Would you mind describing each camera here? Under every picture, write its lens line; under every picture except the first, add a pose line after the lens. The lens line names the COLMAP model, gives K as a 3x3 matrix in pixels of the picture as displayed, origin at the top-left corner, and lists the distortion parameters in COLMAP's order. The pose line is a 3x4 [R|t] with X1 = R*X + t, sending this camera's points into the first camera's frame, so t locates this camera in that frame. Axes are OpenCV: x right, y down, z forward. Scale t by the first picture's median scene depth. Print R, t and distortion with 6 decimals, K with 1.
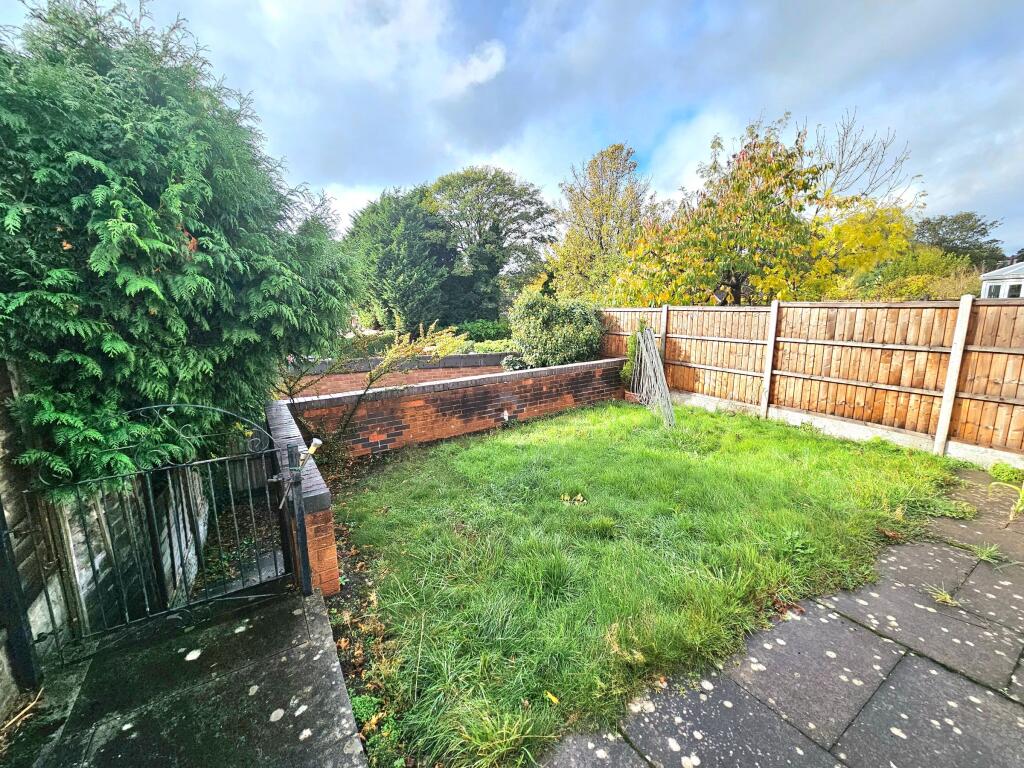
lens RADIAL K [[417.7, 0, 509.1], [0, 417.7, 380.5], [0, 0, 1]] dist [-0.002053, -0.000379]
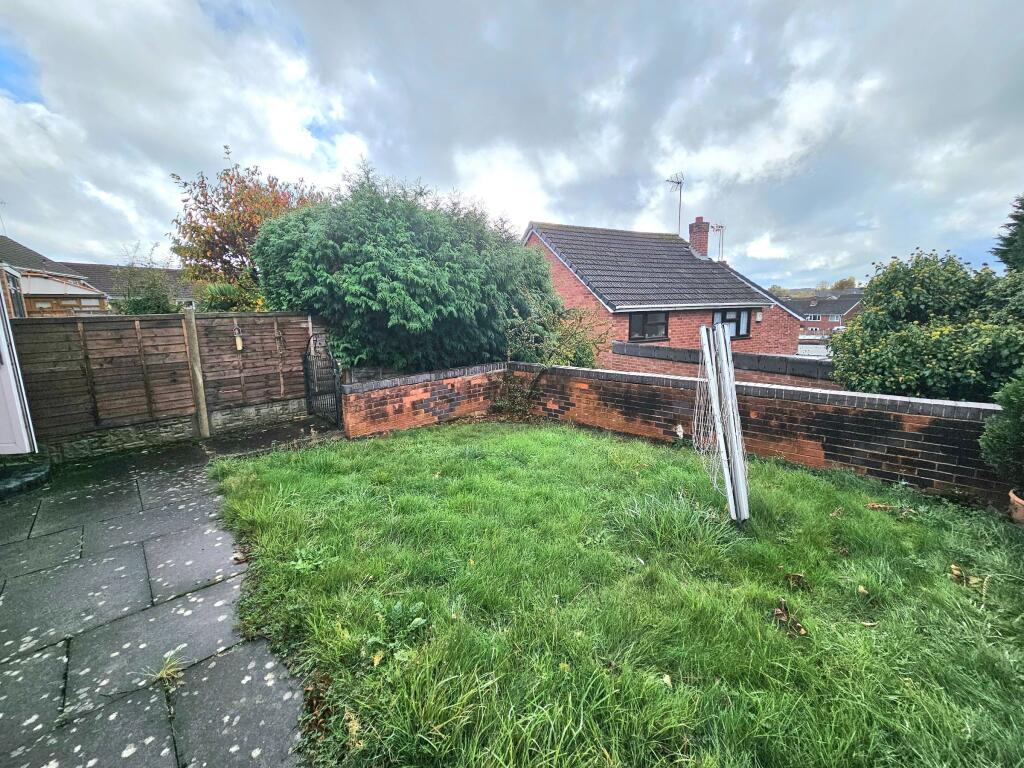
lens RADIAL K [[417.7, 0, 509.1], [0, 417.7, 380.5], [0, 0, 1]] dist [-0.002053, -0.000379]
pose [[0.203415, 0.174091, -0.963491, 0.760234], [-0.155740, 0.977289, 0.143704, -0.082458], [0.966627, 0.120822, 0.225908, 0.574102]]
